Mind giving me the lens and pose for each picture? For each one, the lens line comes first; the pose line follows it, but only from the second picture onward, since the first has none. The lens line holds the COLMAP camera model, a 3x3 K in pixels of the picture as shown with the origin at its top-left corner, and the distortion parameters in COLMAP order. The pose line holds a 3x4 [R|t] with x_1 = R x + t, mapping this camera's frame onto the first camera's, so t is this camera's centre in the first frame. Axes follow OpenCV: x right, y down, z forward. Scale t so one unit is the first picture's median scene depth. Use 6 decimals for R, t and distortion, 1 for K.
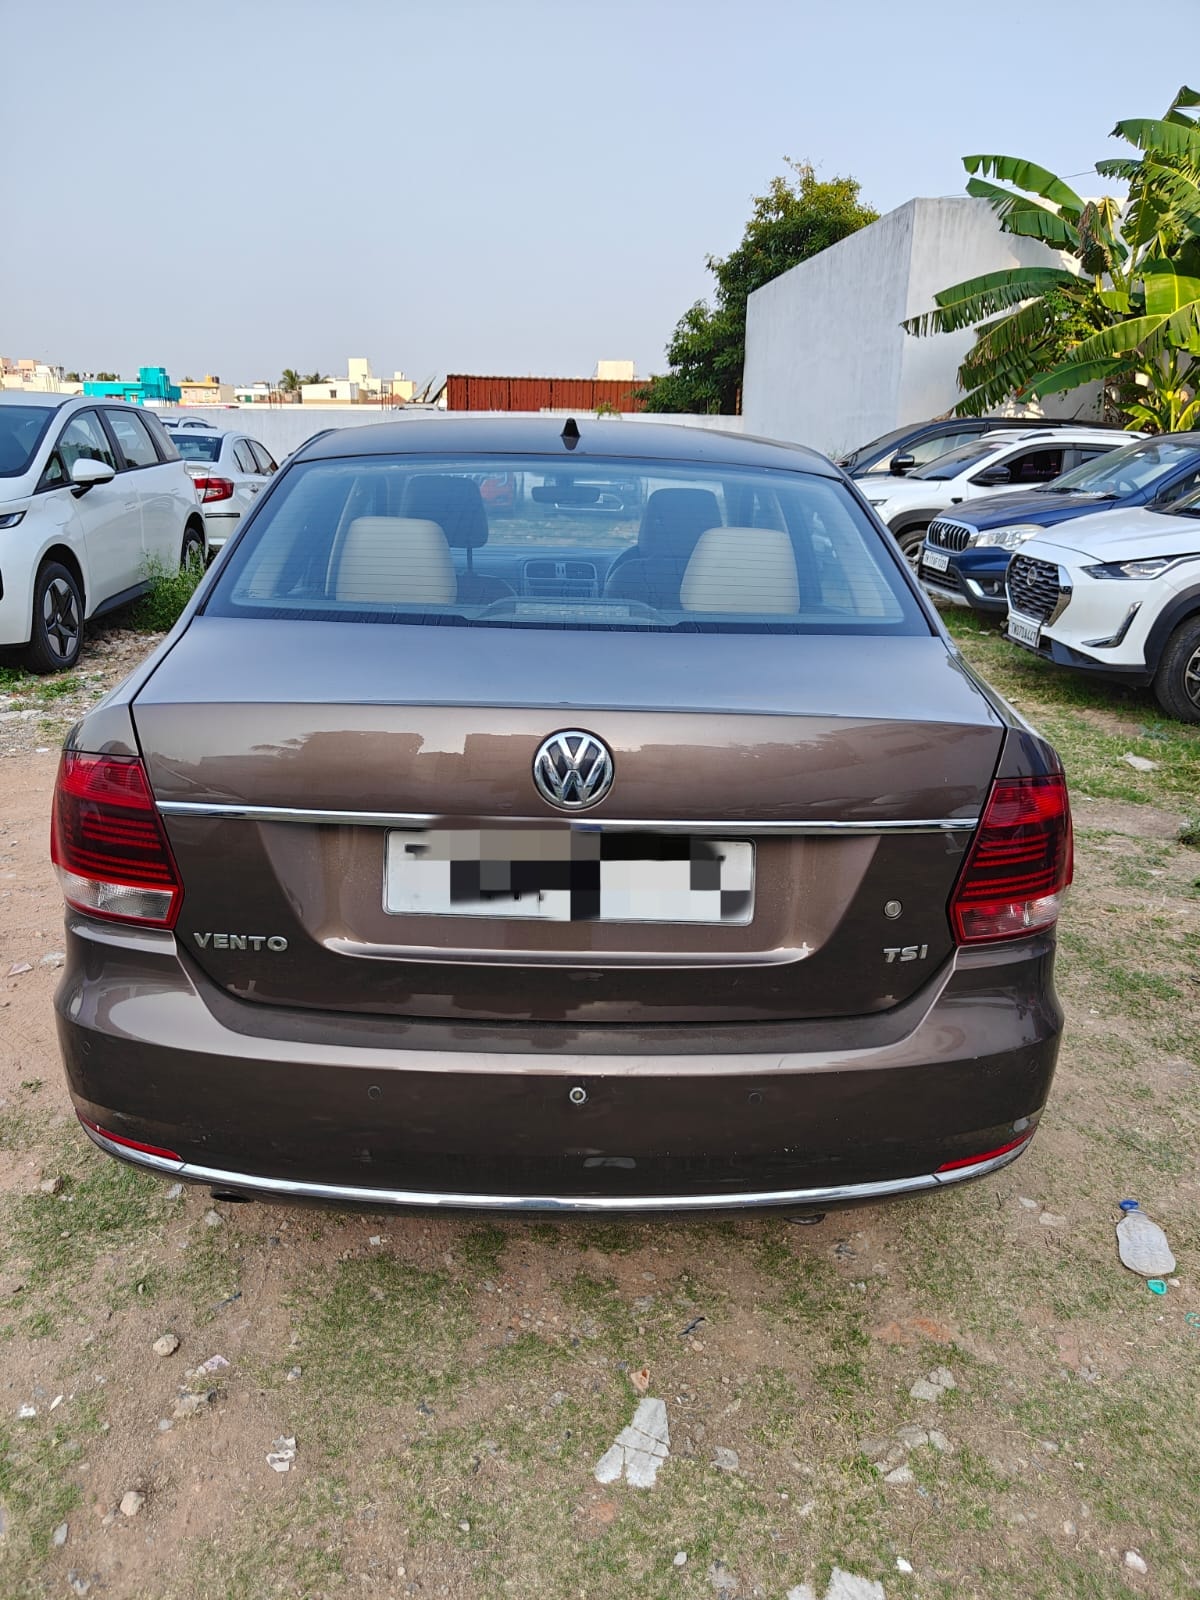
lens RADIAL K [[1145.8, 0, 586.7], [0, 1145.8, 796.2], [0, 0, 1]] dist [-0.003422, -0.007762]
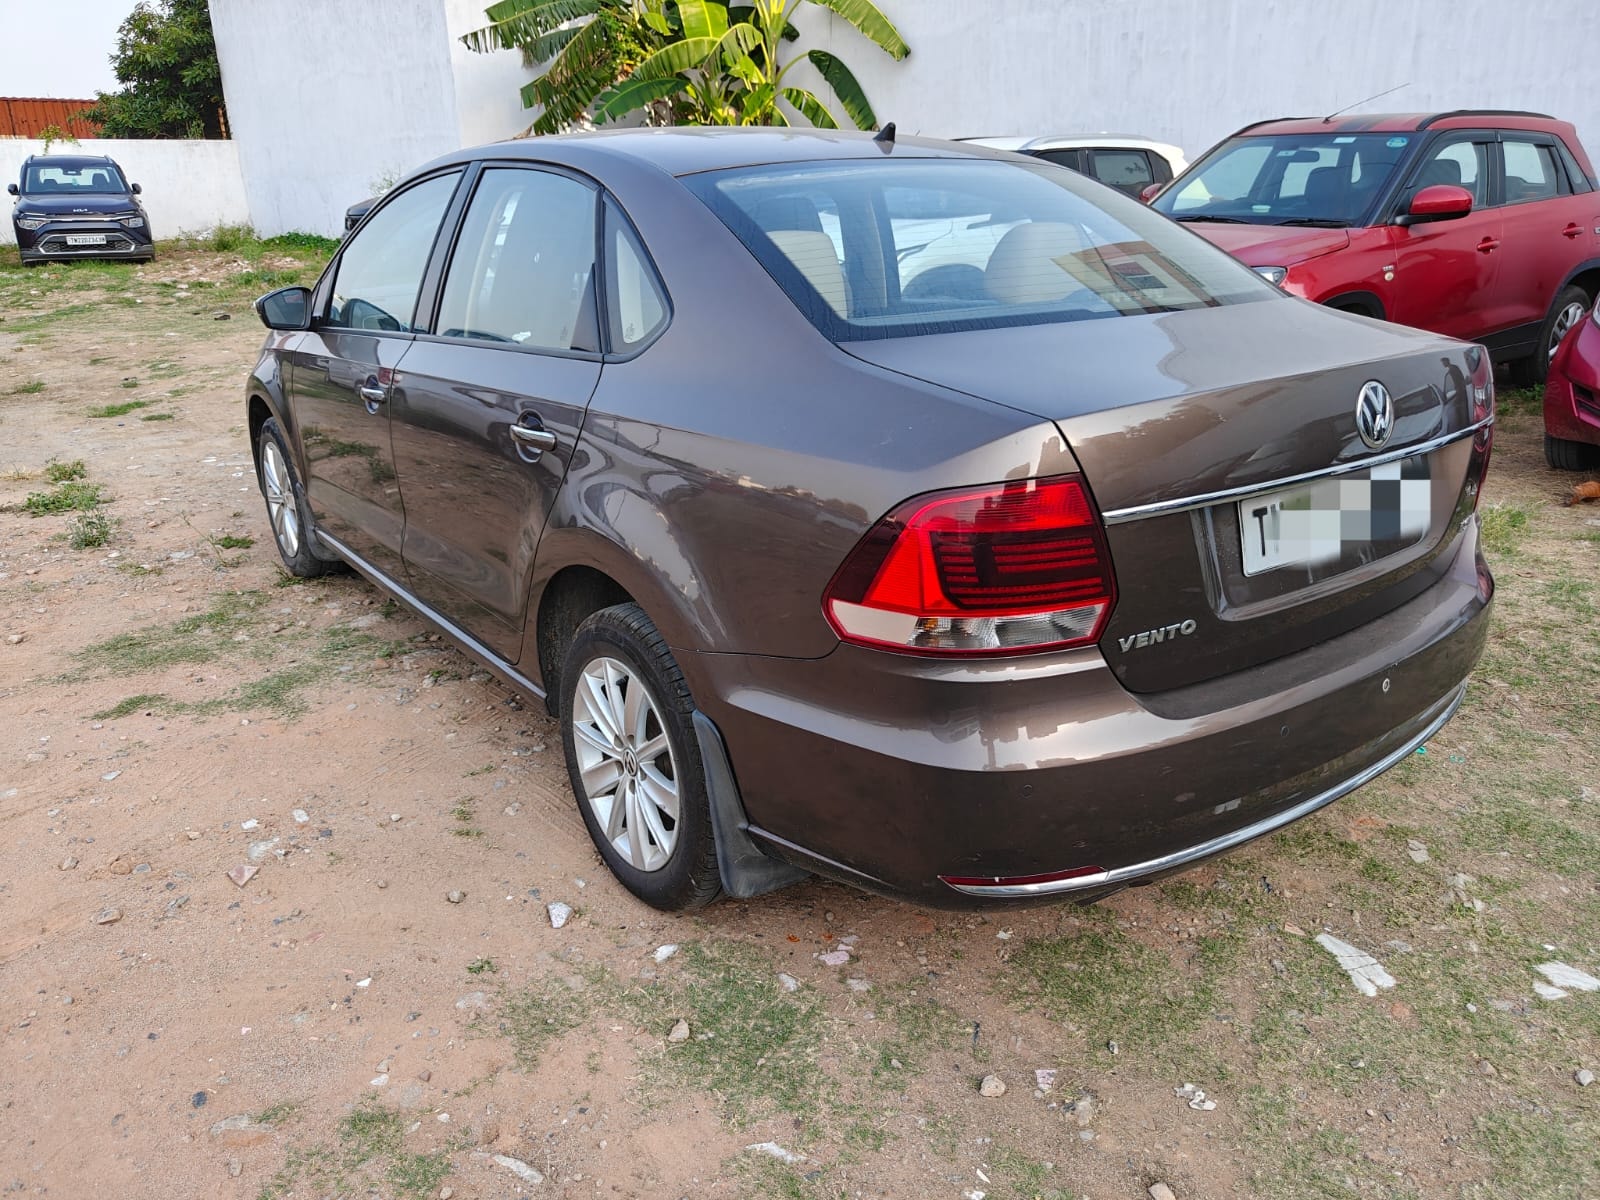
lens RADIAL K [[1145.8, 0, 798.8], [0, 1145.8, 600.6], [0, 0, 1]] dist [-0.003422, -0.007762]
pose [[0.813452, -0.226958, 0.535524, -0.125759], [0.192691, 0.973889, 0.120045, -0.010044], [-0.548786, 0.005540, 0.835944, 0.036266]]
